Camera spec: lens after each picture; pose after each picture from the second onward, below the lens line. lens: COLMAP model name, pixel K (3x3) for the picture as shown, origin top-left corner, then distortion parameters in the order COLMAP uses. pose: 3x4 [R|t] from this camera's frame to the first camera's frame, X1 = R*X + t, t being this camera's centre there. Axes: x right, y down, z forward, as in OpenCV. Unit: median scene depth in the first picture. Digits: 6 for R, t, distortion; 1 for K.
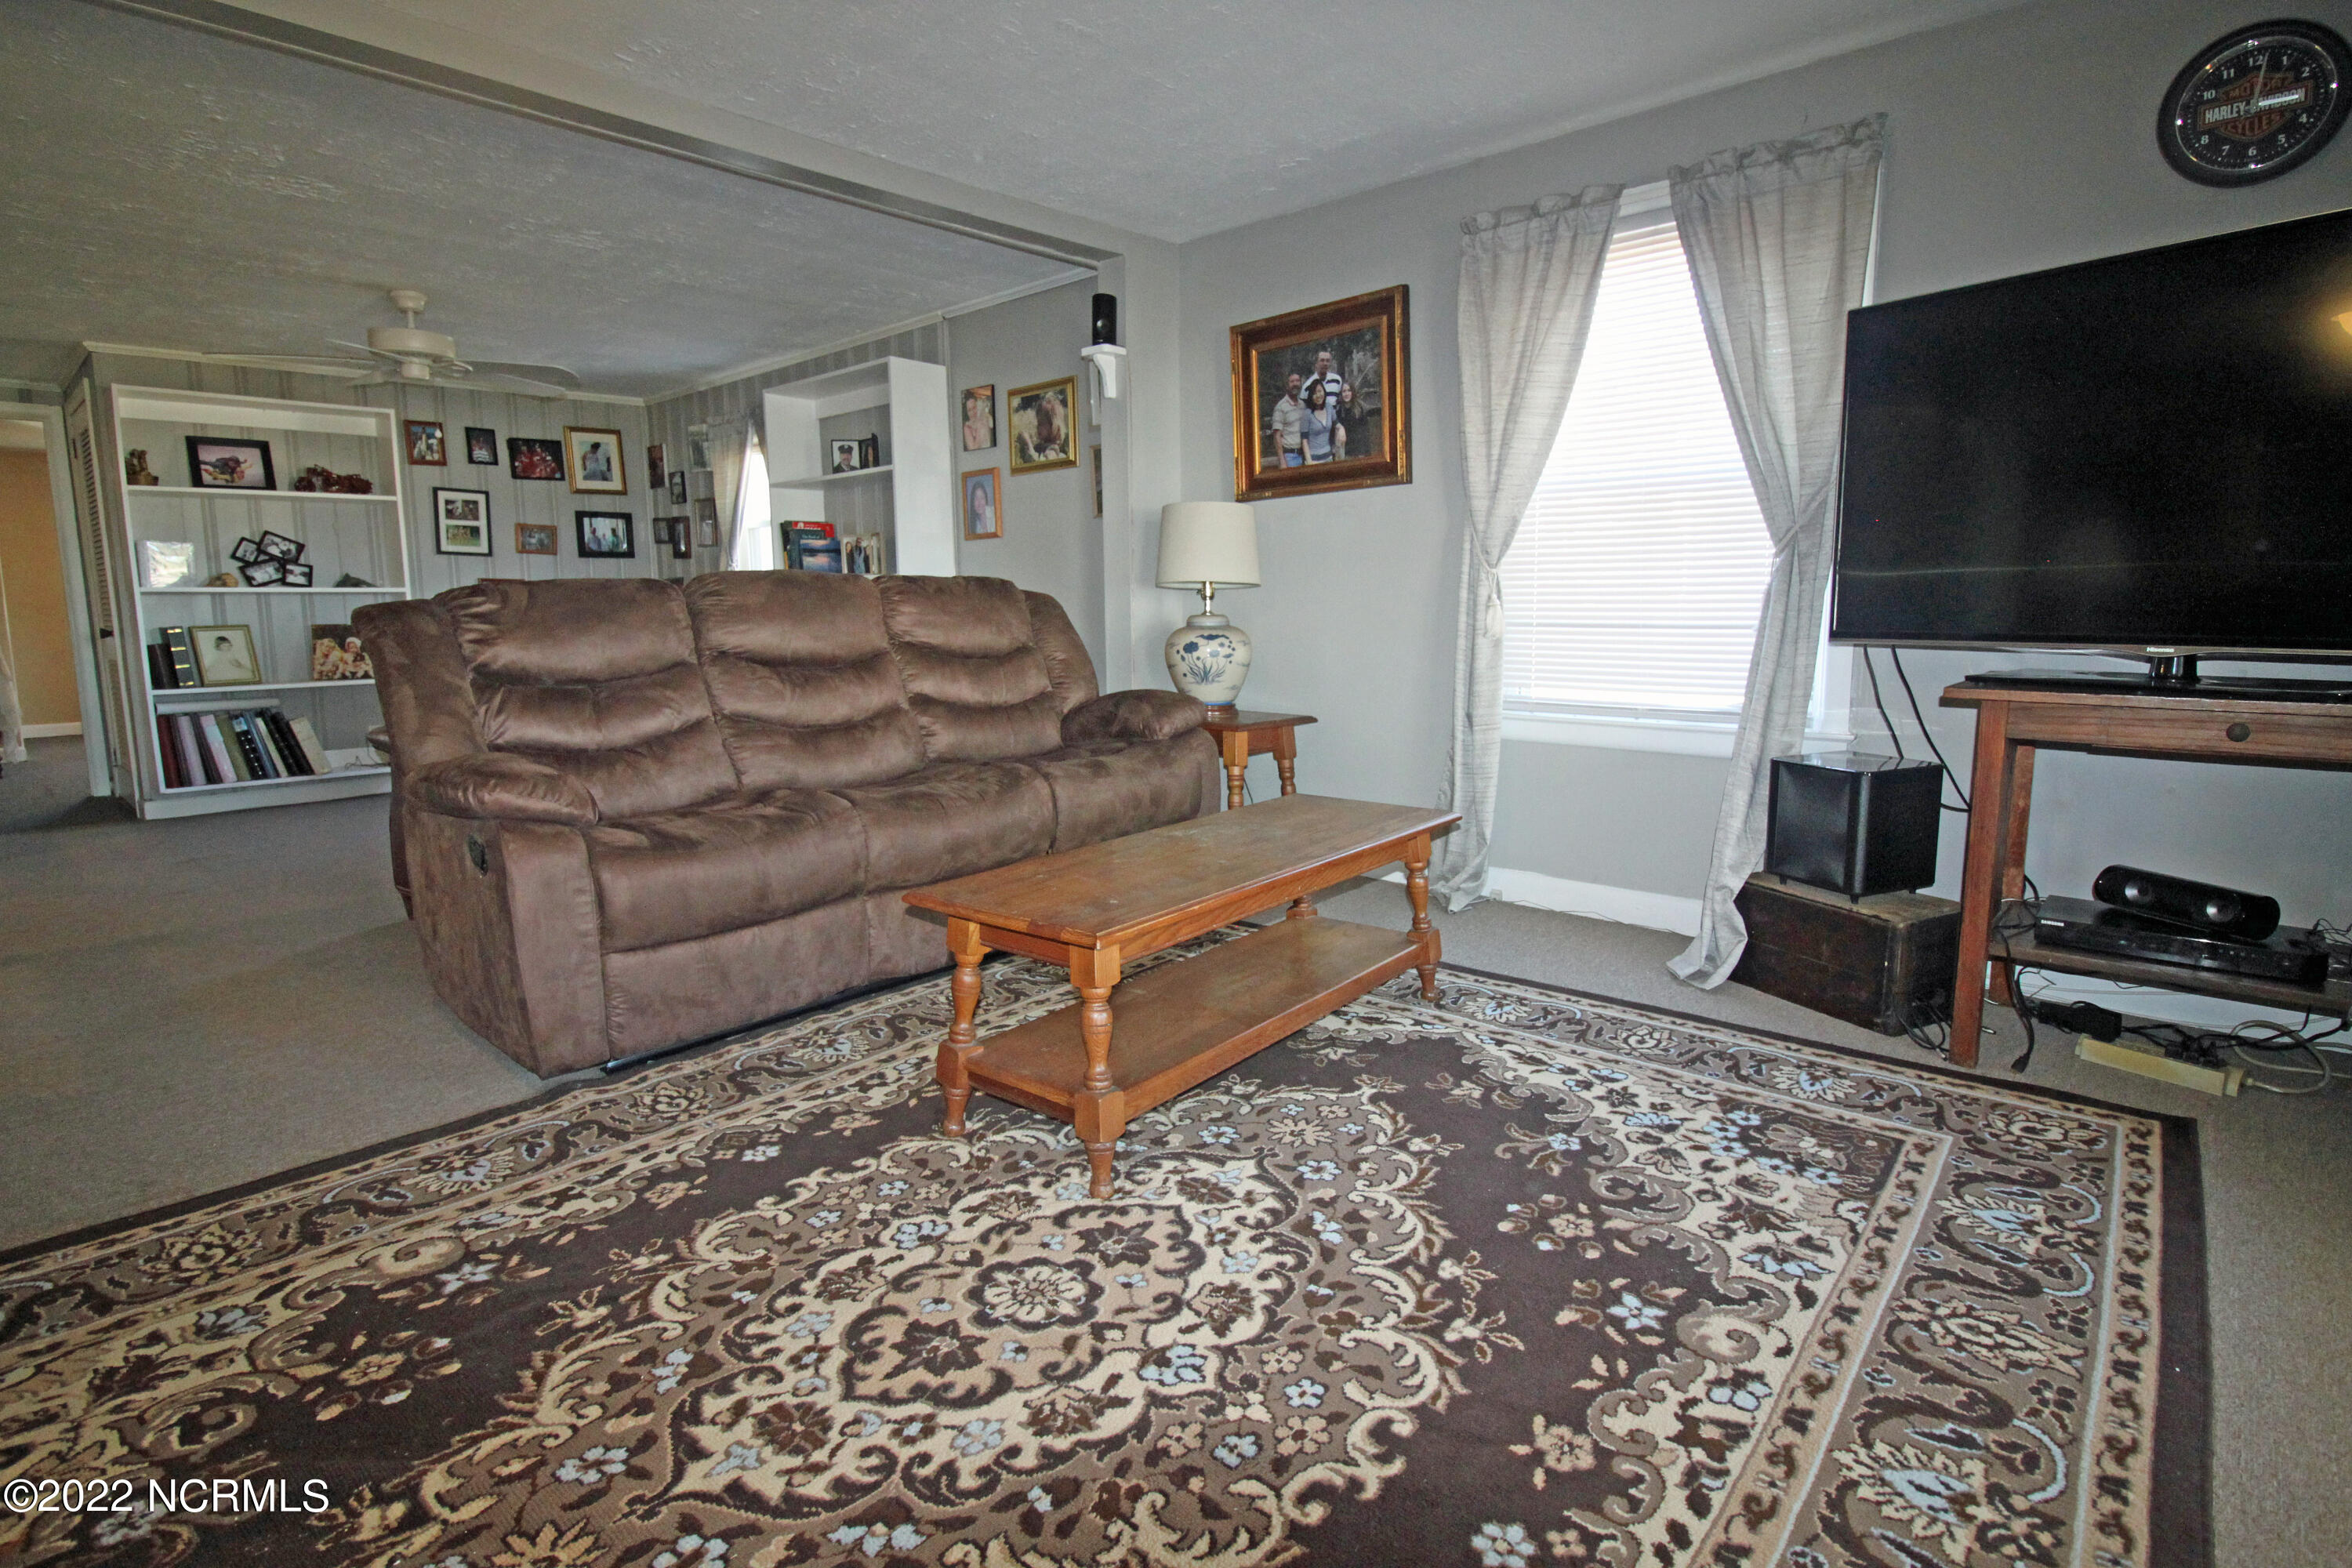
lens RADIAL K [[1156.3, 0, 1207.0], [0, 1156.3, 744.7], [0, 0, 1]] dist [-0.008313, -0.001206]
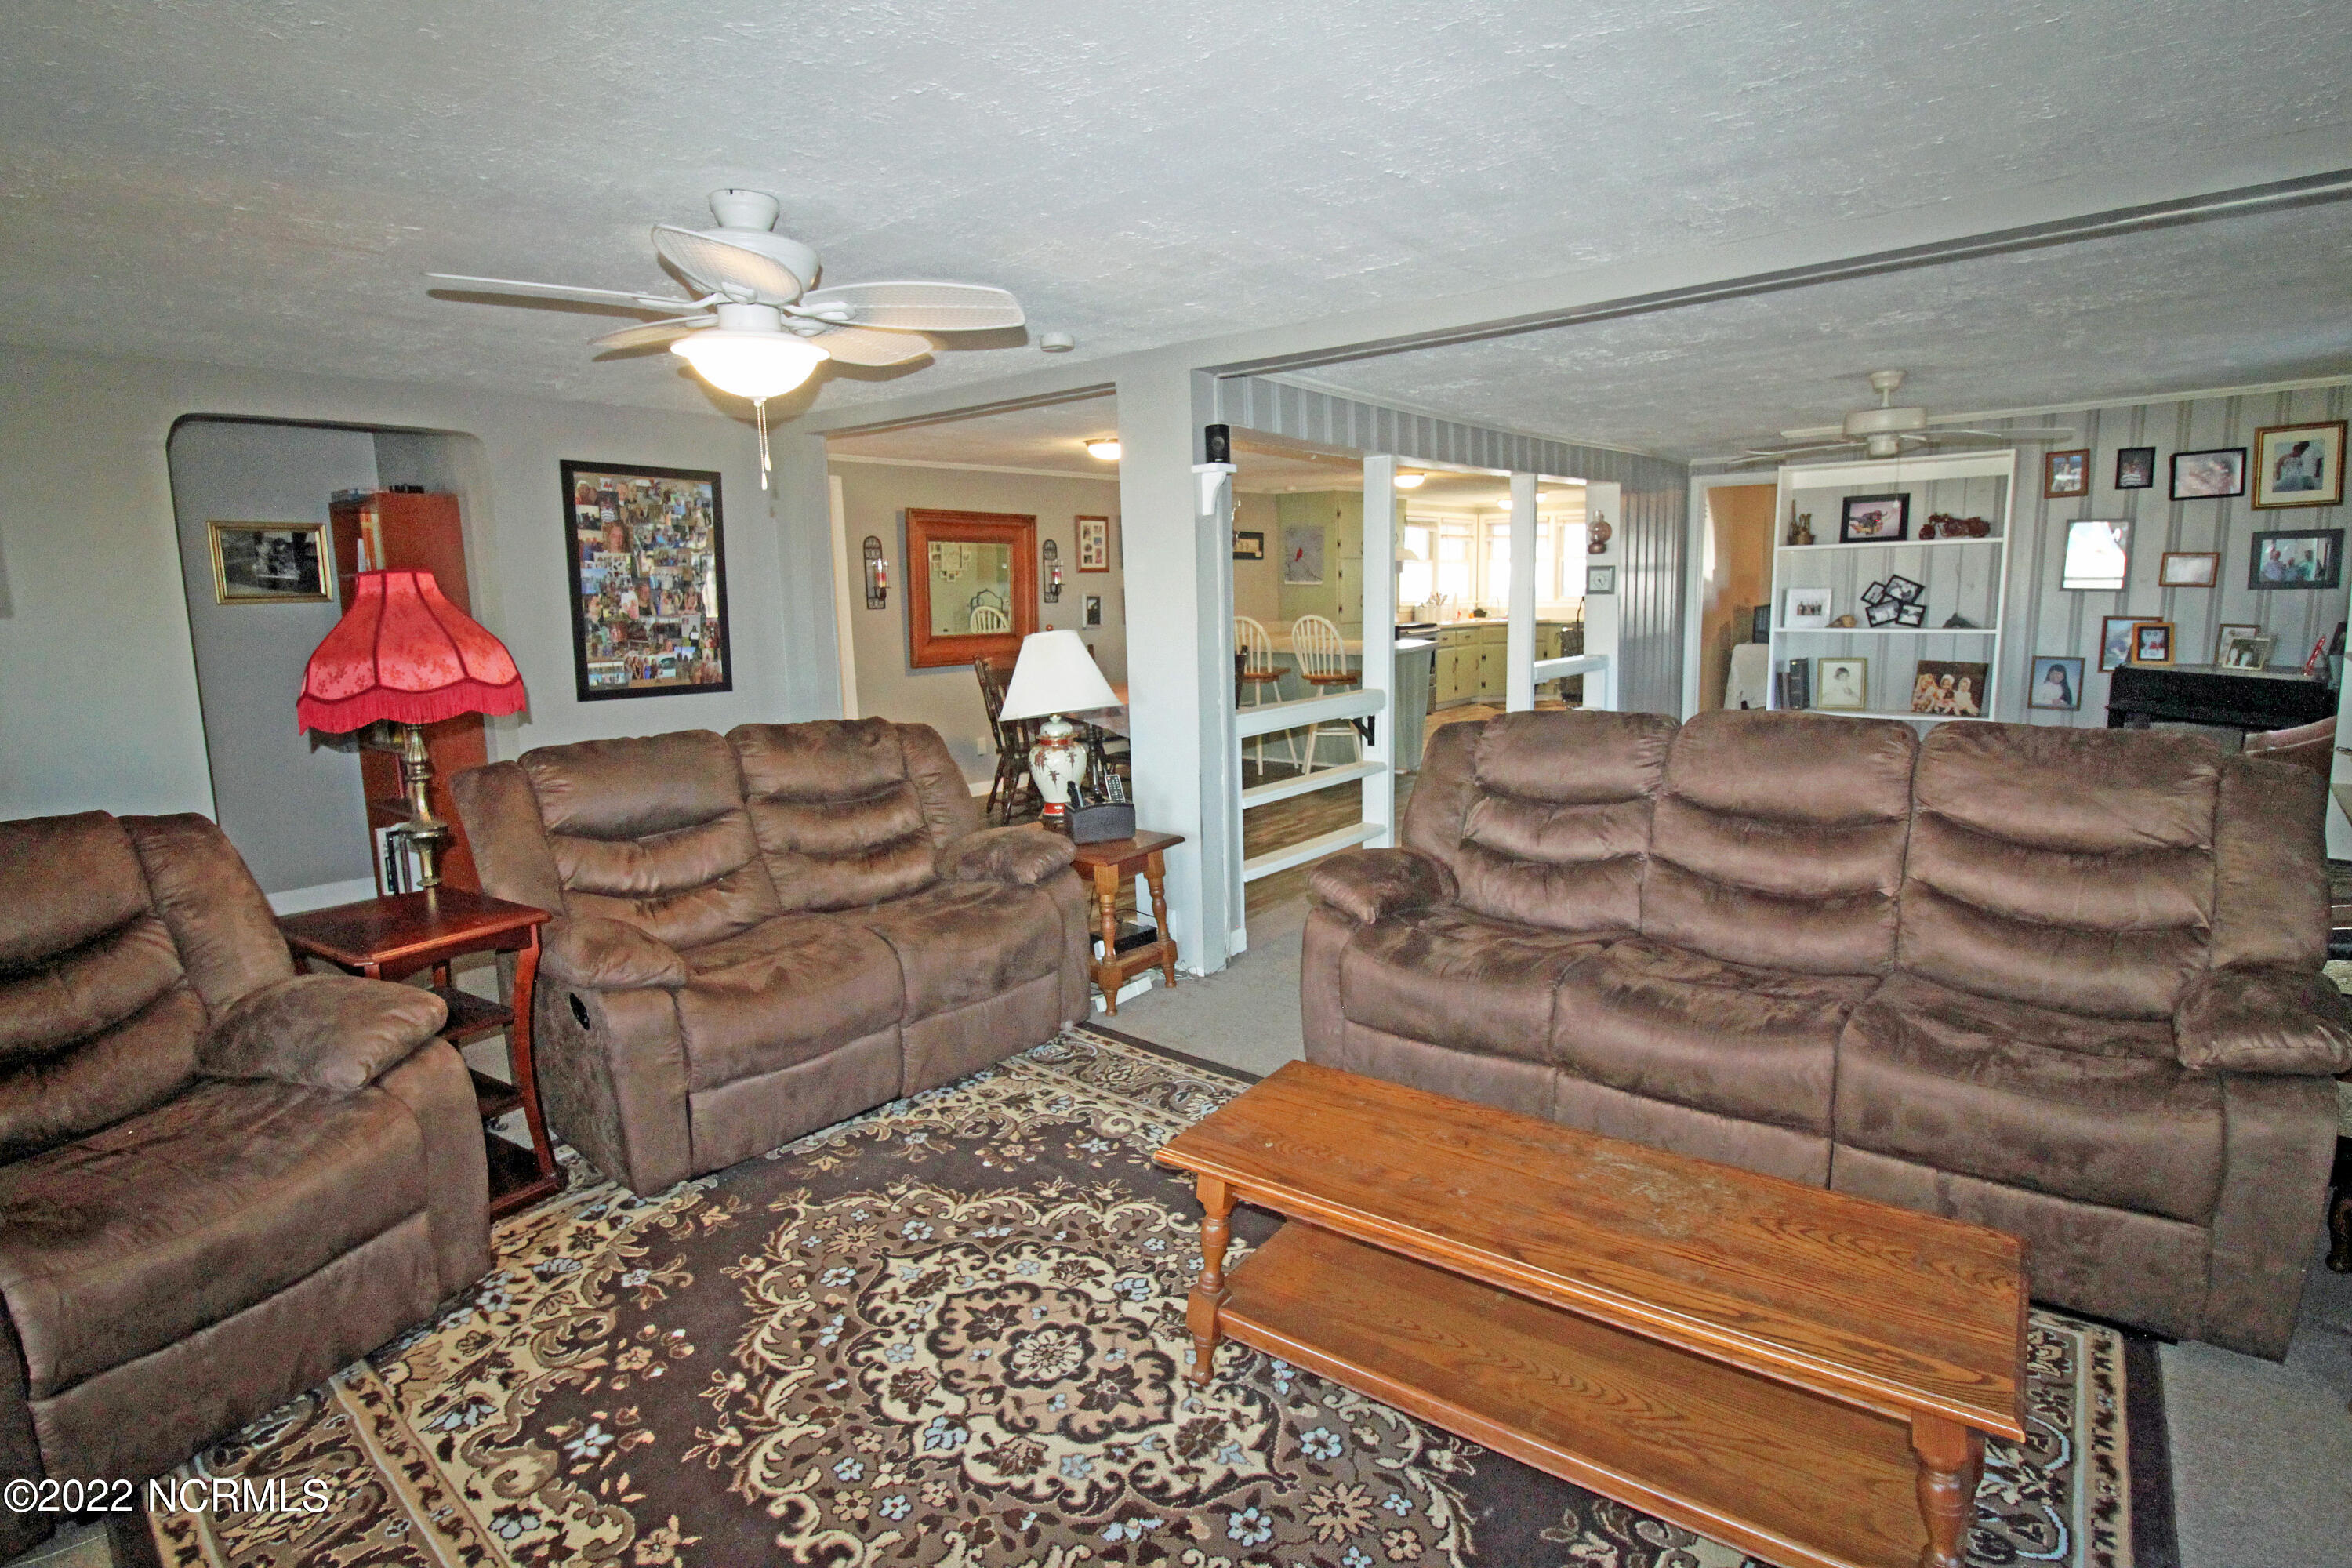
lens RADIAL K [[1156.3, 0, 1182.3], [0, 1156.3, 770.5], [0, 0, 1]] dist [-0.008313, -0.001206]
pose [[0.039090, 0.169362, -0.984778, 0.421283], [-0.098219, 0.981410, 0.164885, -0.172140], [0.994397, 0.090278, 0.054998, 0.397707]]
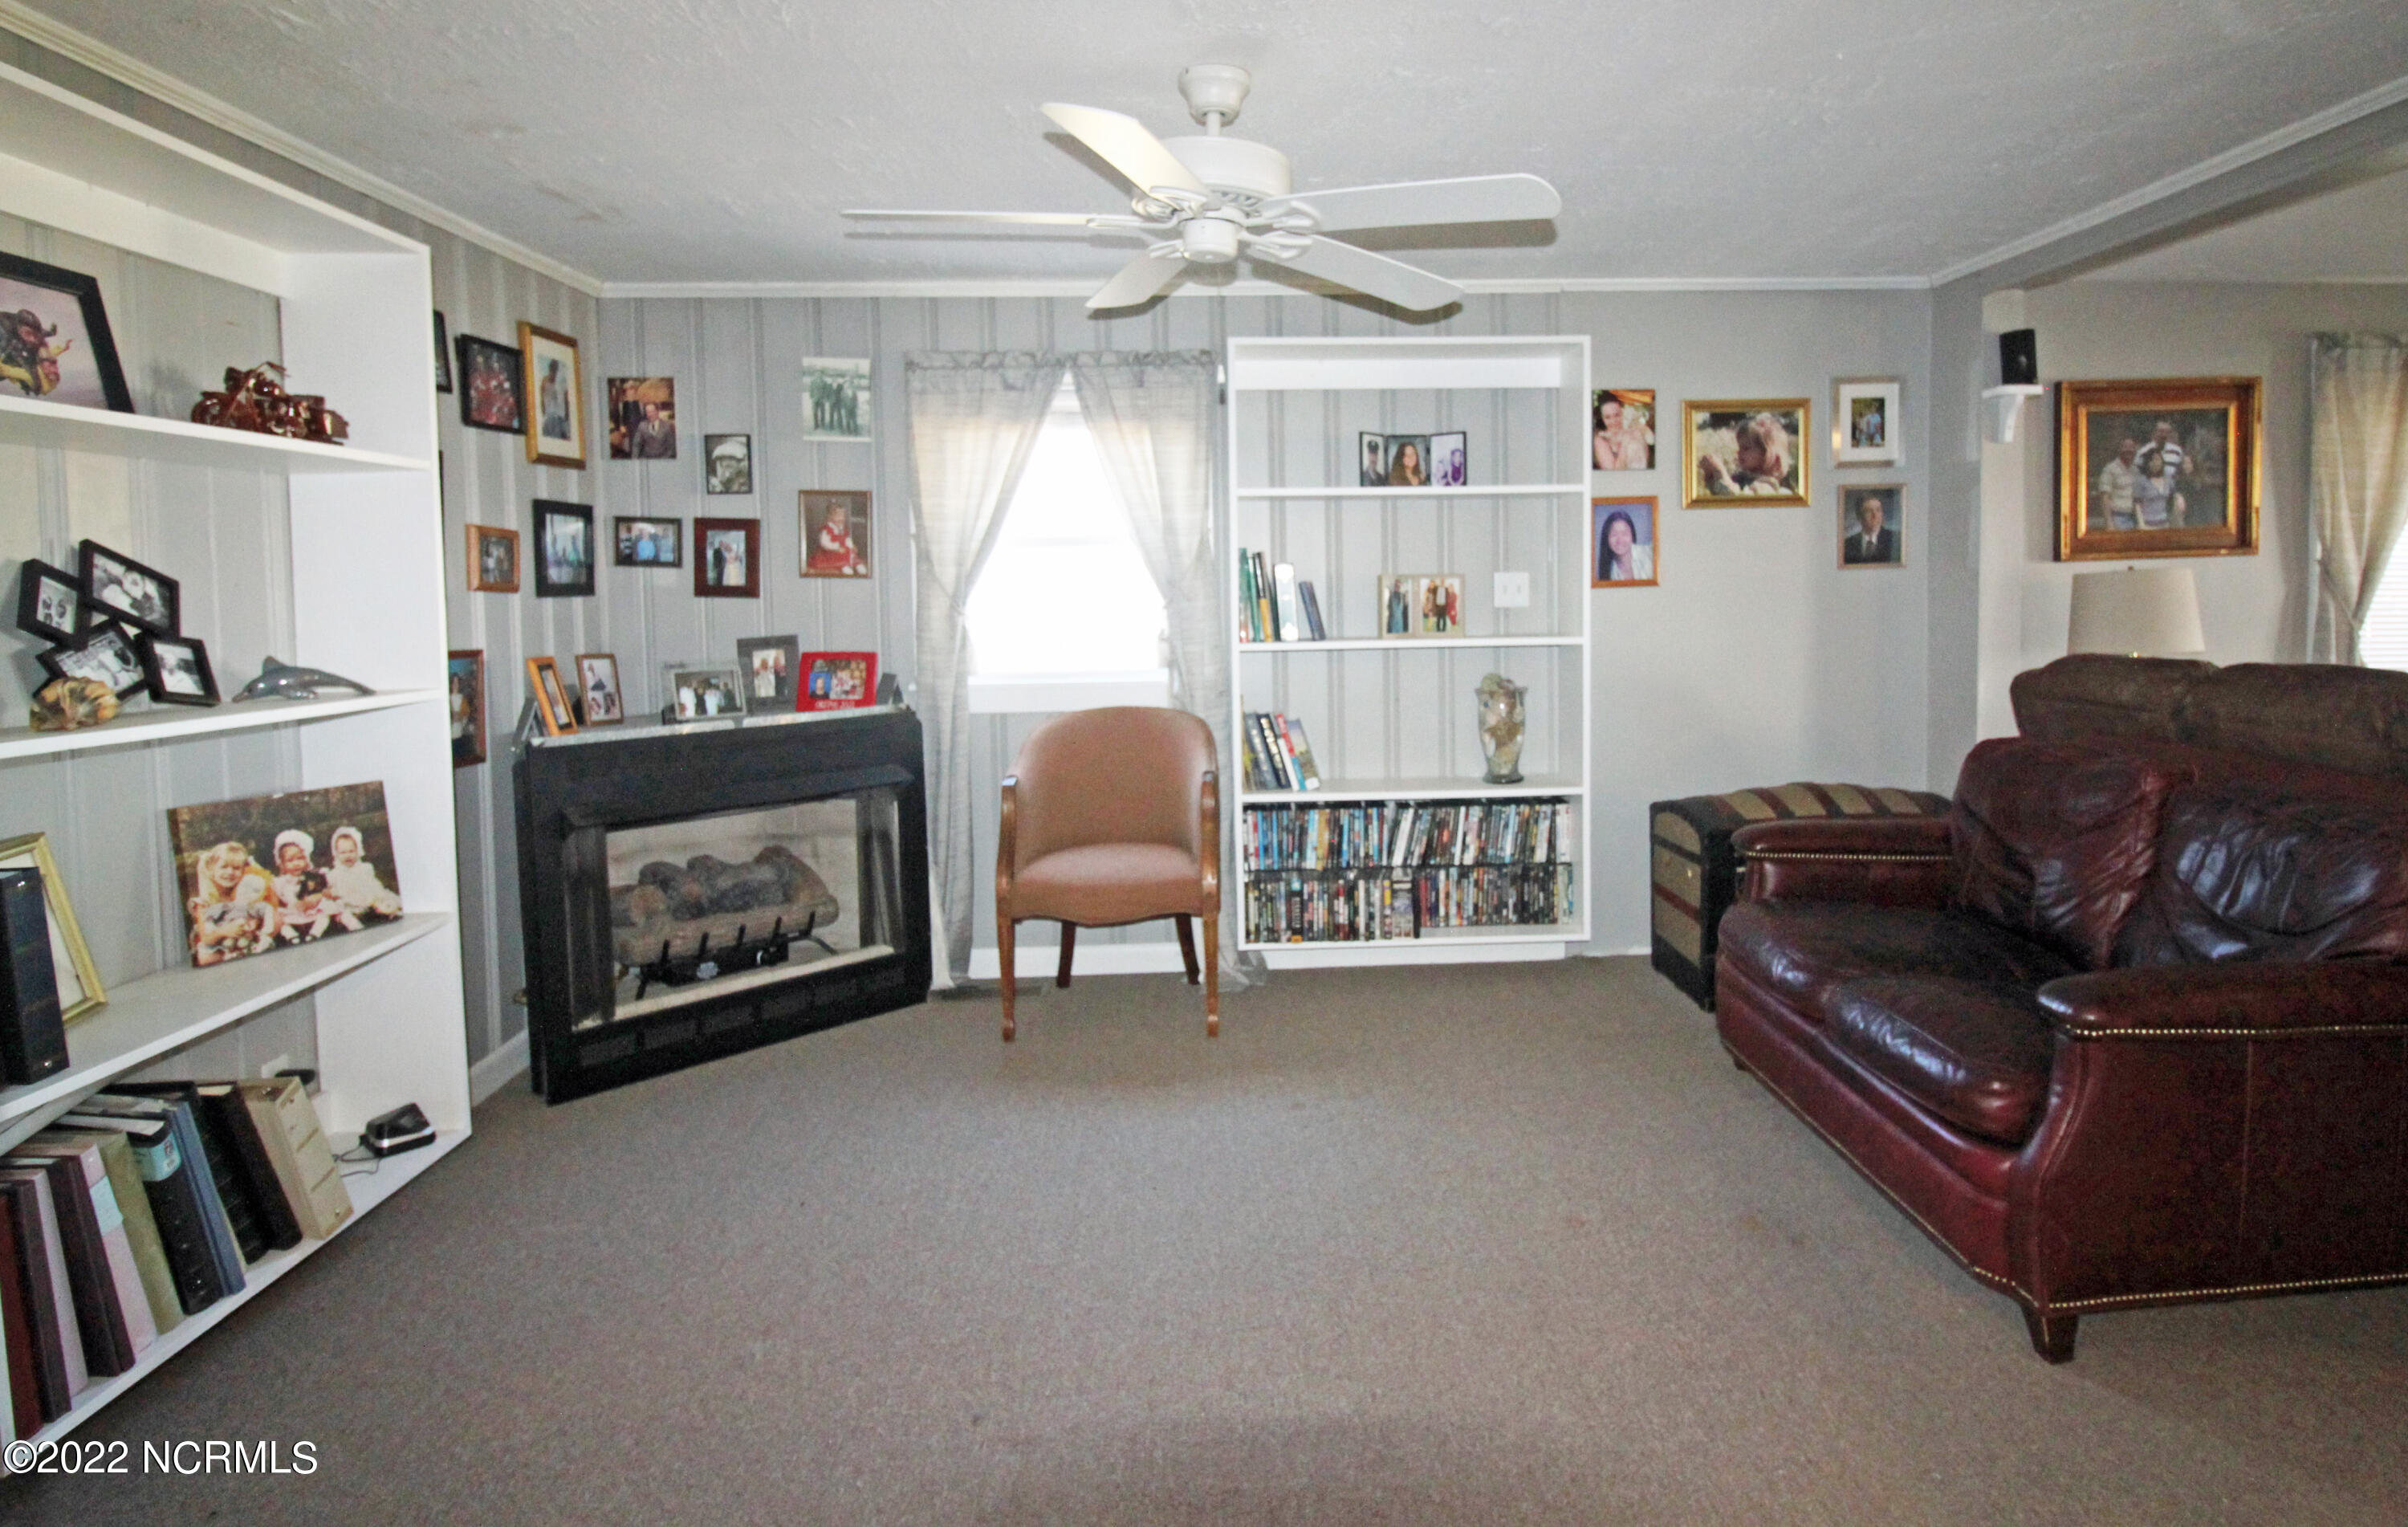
lens RADIAL K [[1256.8, 0, 1311.9], [0, 1256.8, 644.5], [0, 0, 1]] dist [-0.003005, 0.000369]
pose [[0.714475, -0.031323, 0.698959, -1.210634], [0.092222, 0.994497, -0.049702, -0.157289], [-0.693556, 0.099970, 0.713432, 0.742589]]
